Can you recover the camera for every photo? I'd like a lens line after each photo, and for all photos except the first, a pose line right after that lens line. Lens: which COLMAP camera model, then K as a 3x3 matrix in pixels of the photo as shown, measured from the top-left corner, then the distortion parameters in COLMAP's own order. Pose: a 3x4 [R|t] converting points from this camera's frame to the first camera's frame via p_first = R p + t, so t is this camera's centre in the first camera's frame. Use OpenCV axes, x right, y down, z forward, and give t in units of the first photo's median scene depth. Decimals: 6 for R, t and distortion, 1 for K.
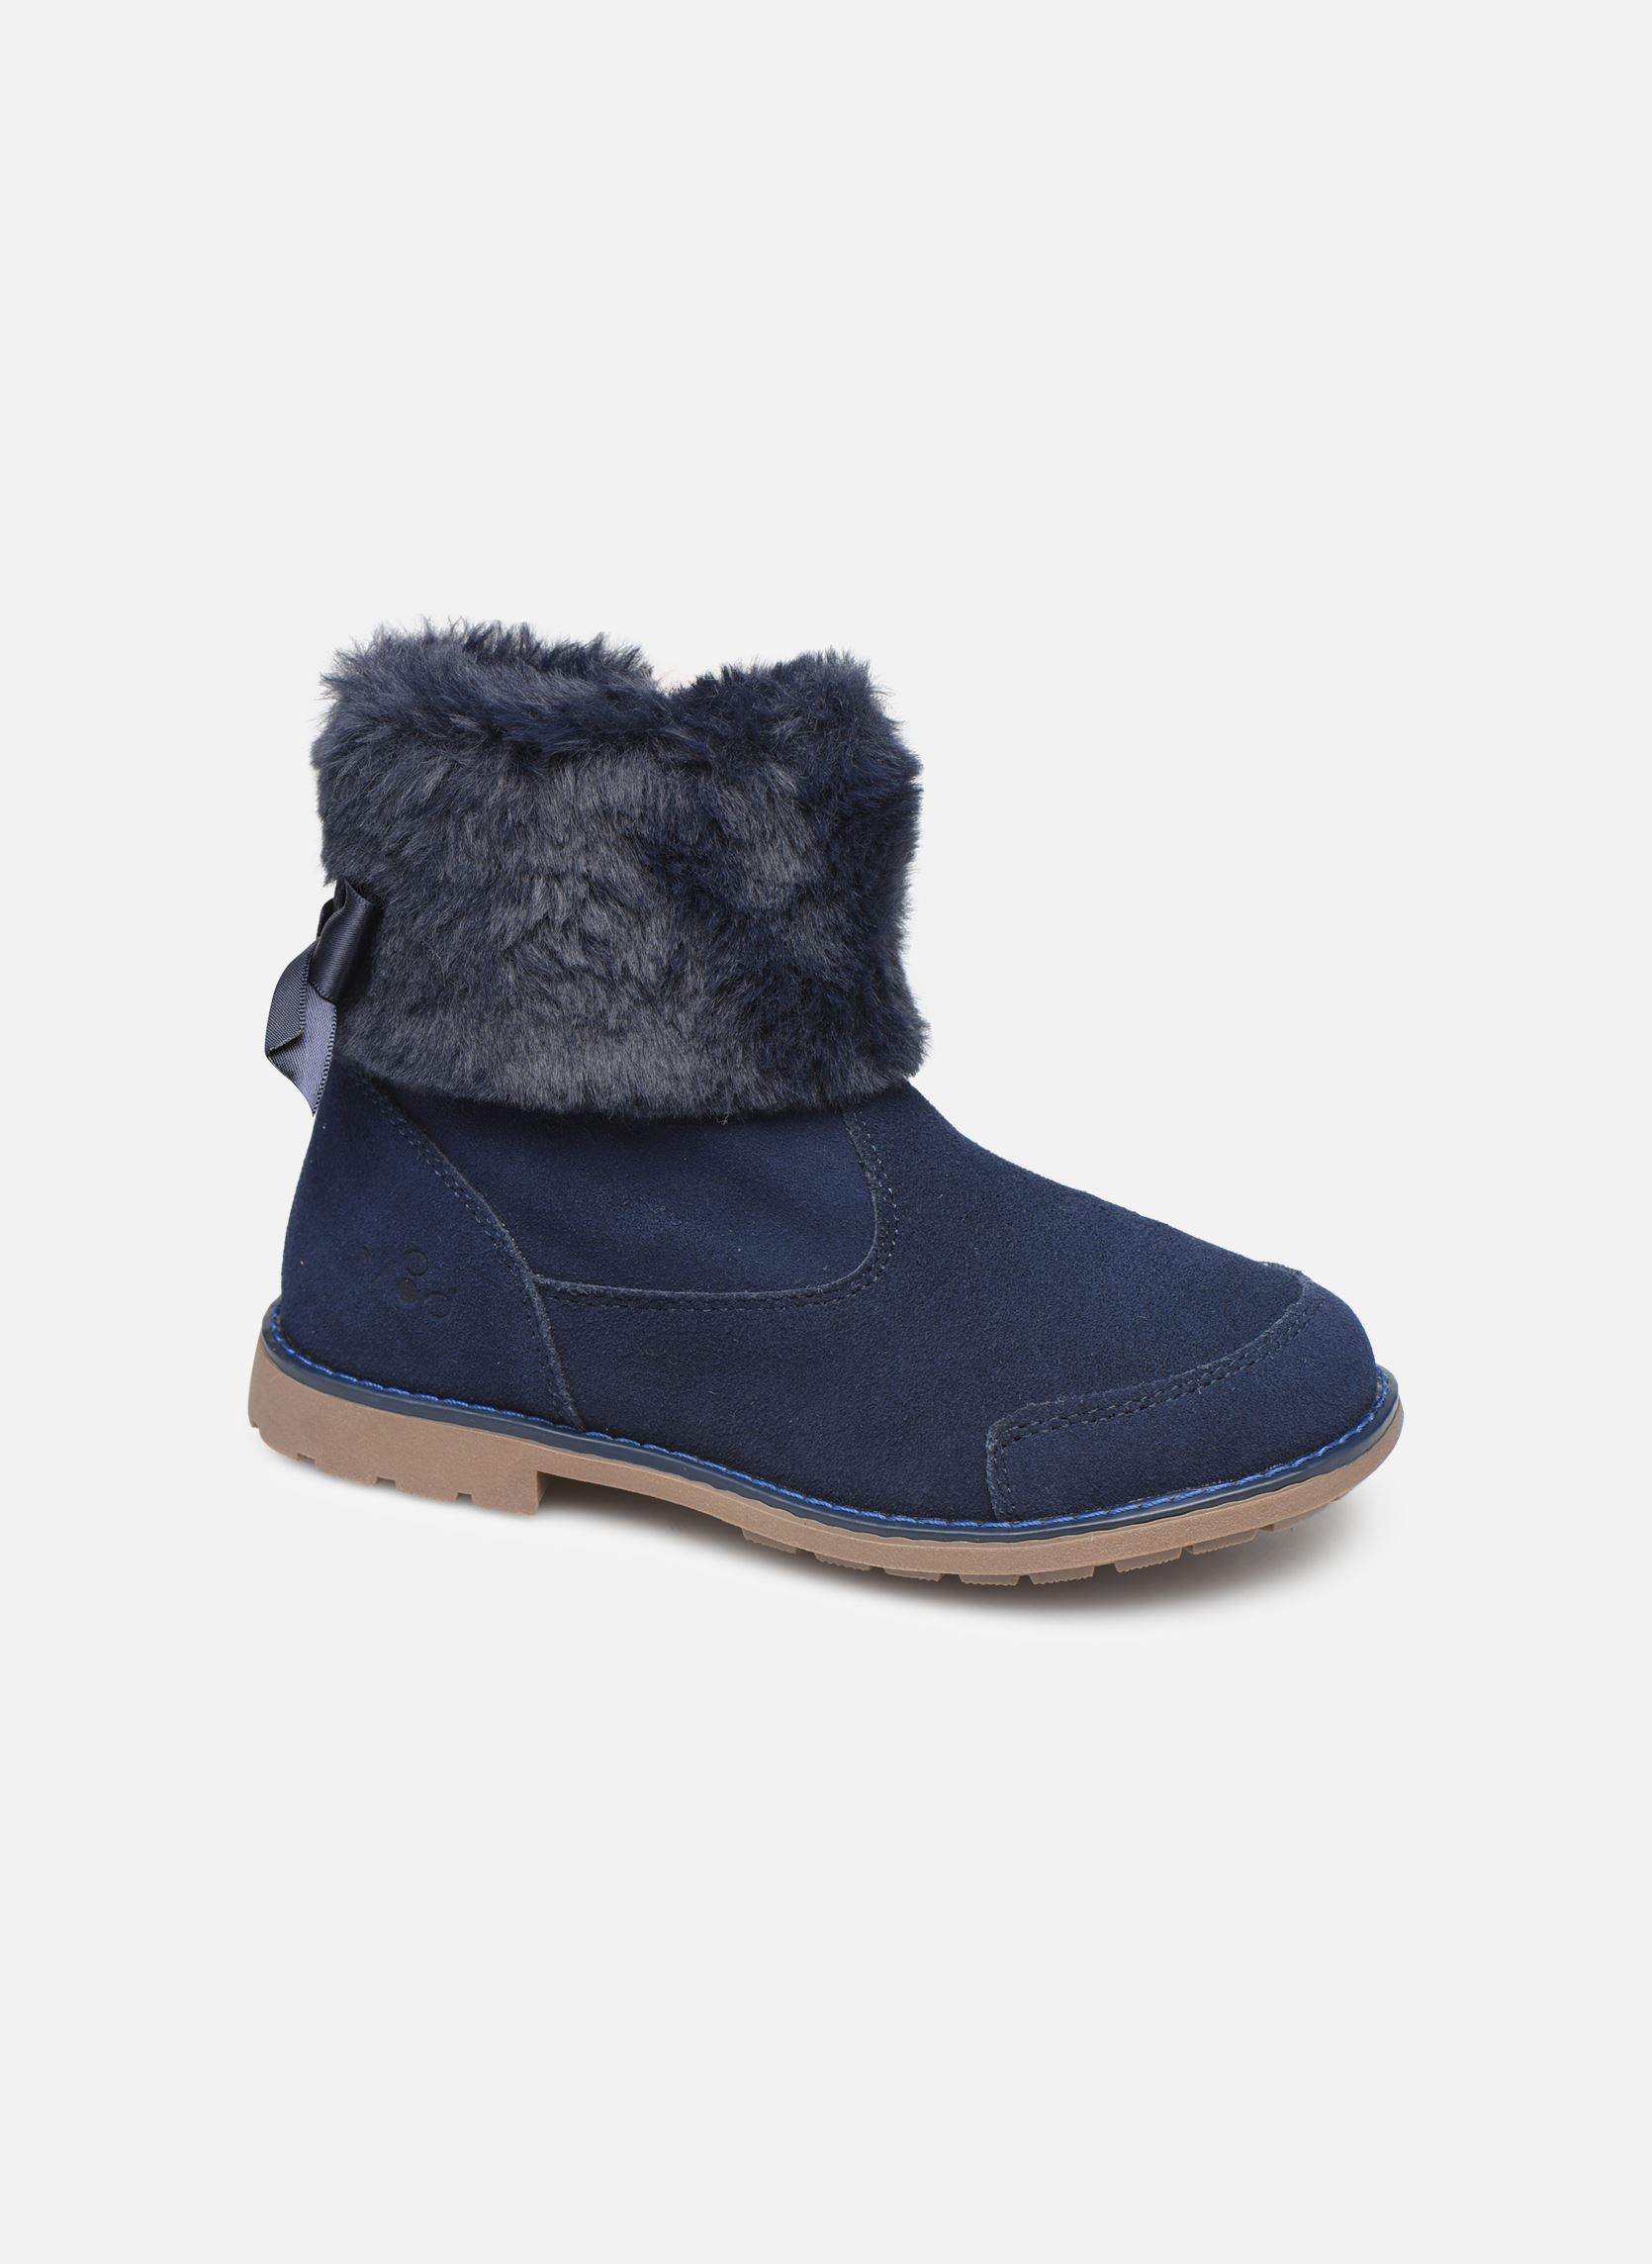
lens RADIAL K [[7222.2, 0, 826.0], [0, 7222.2, 1132.0], [0, 0, 1]] dist [0.051799, 0.103153]
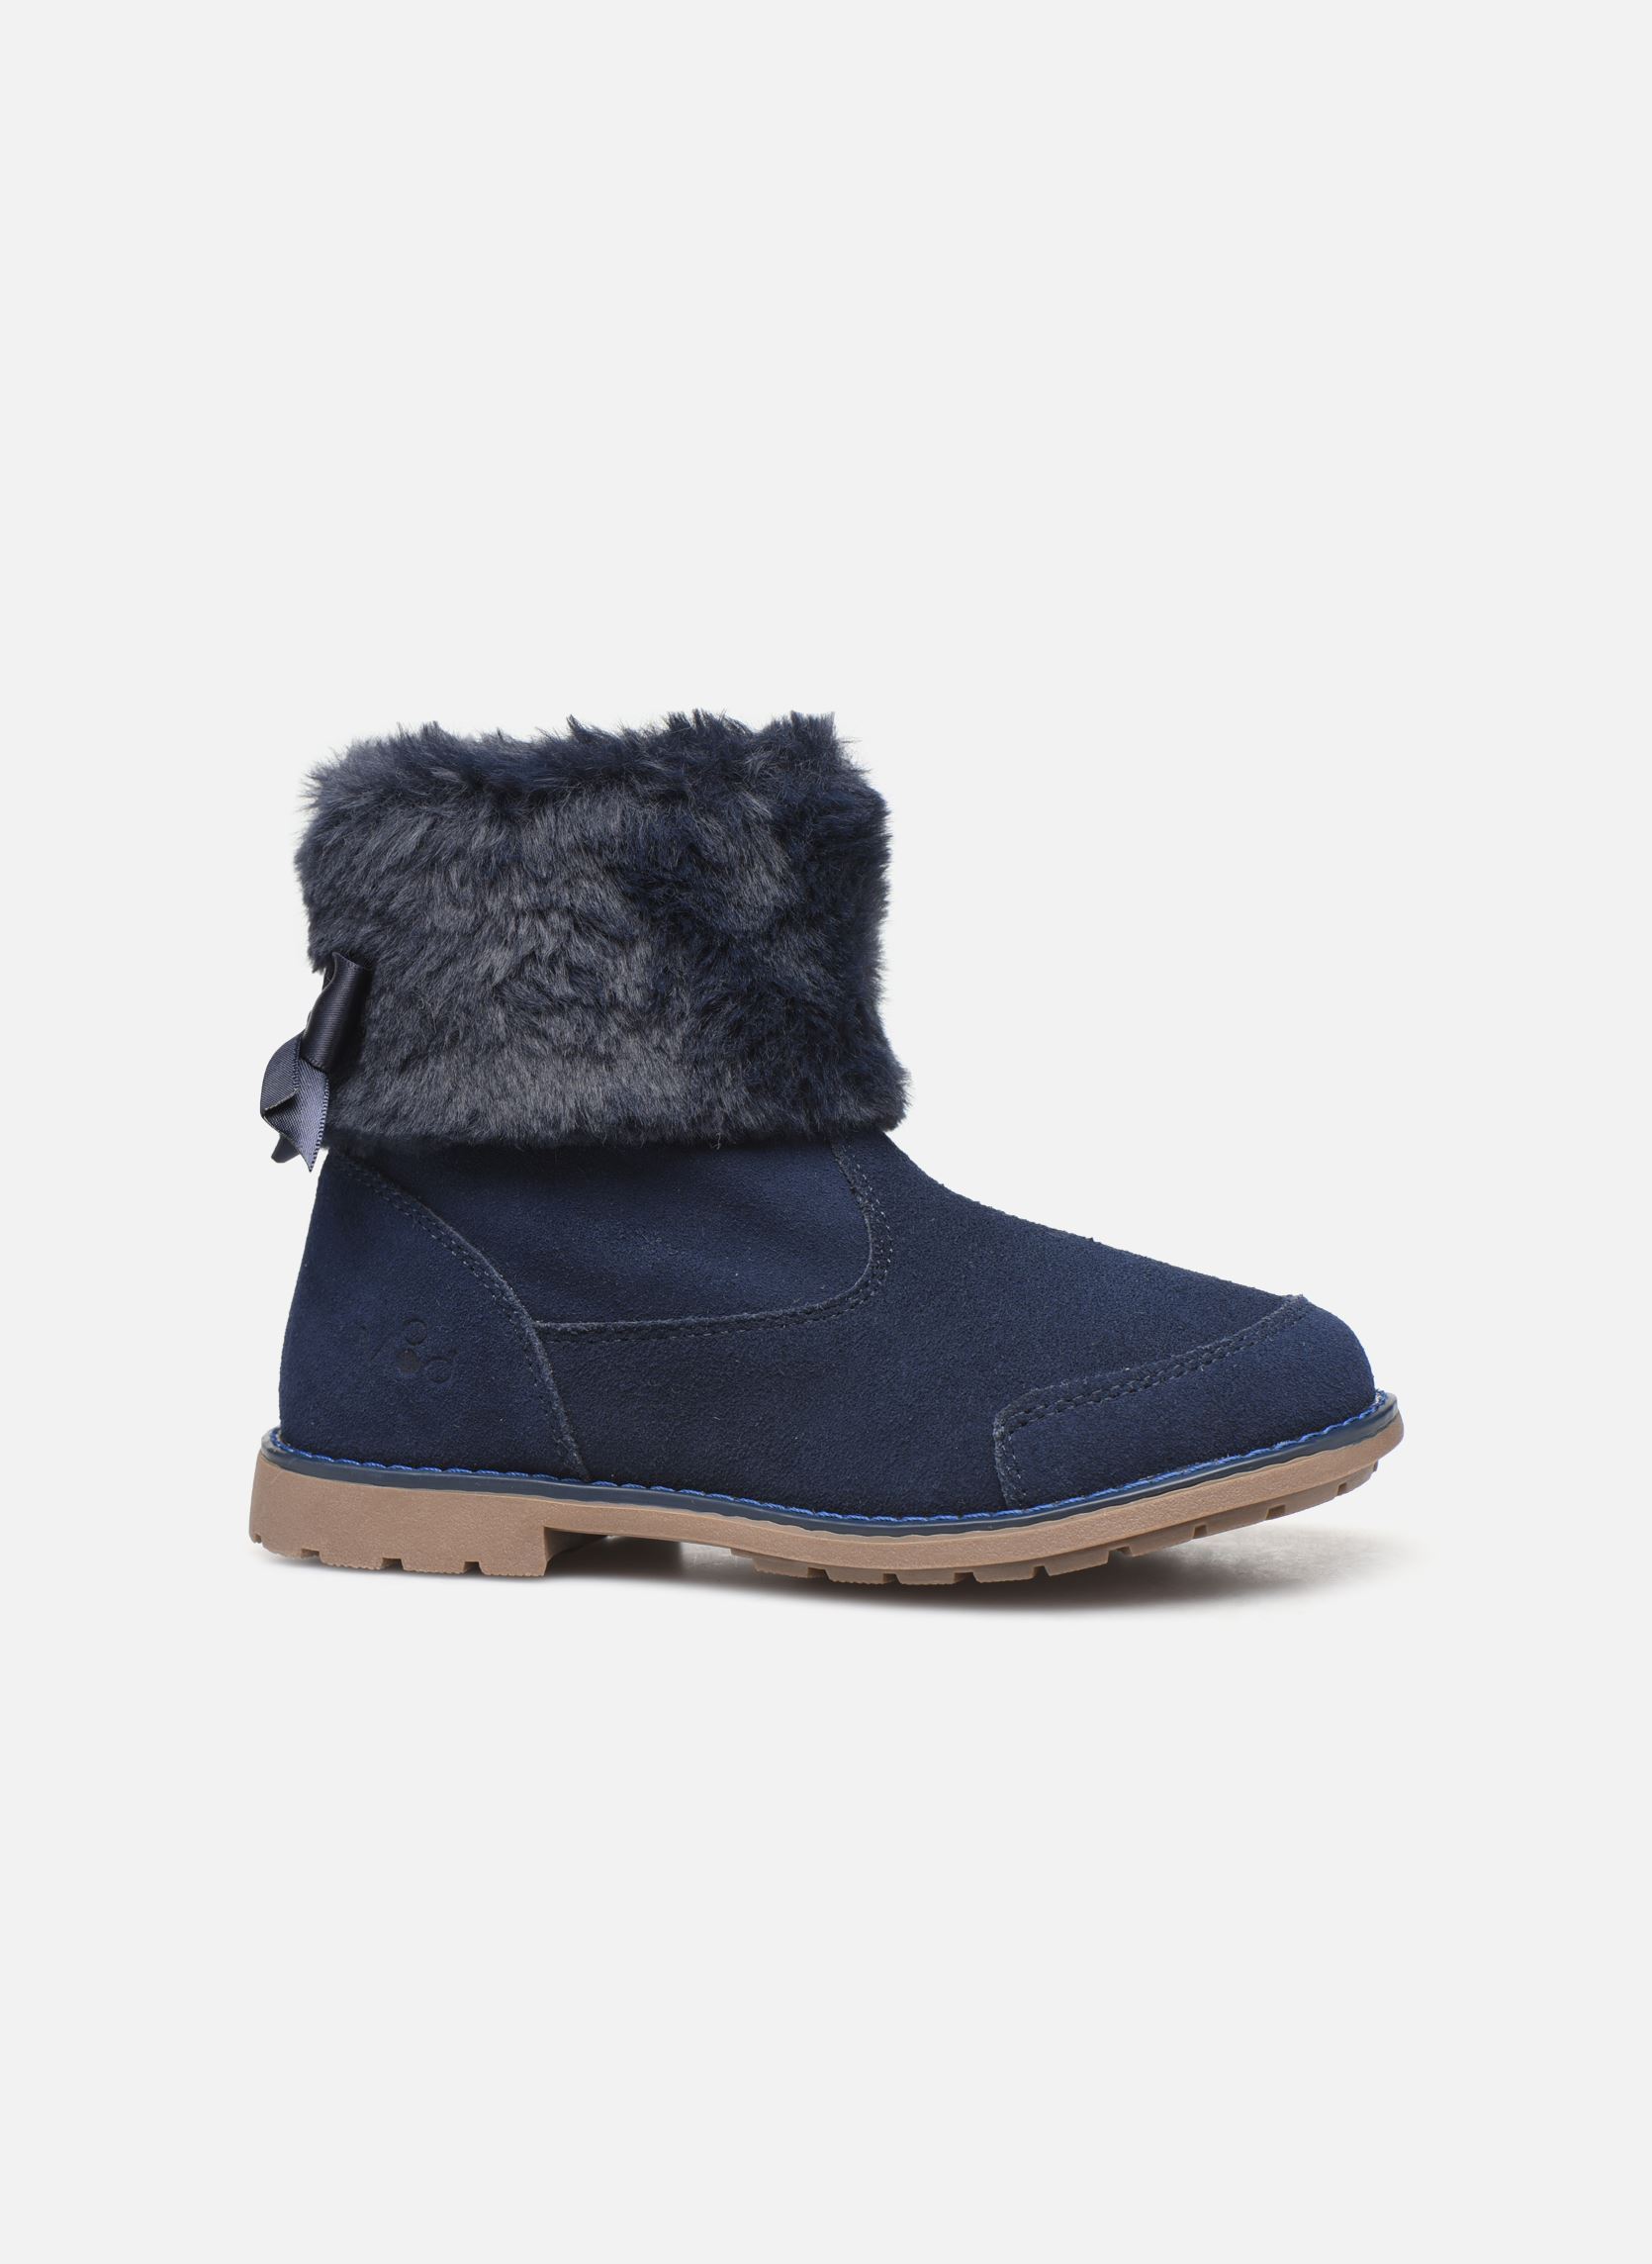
lens RADIAL K [[7222.2, 0, 826.0], [0, 7222.2, 1132.0], [0, 0, 1]] dist [0.051799, 0.103153]
pose [[0.998420, -0.046997, 0.030815, -0.029895], [0.054095, 0.952304, -0.300318, 0.302926], [-0.015232, 0.301511, 0.953341, 0.031692]]
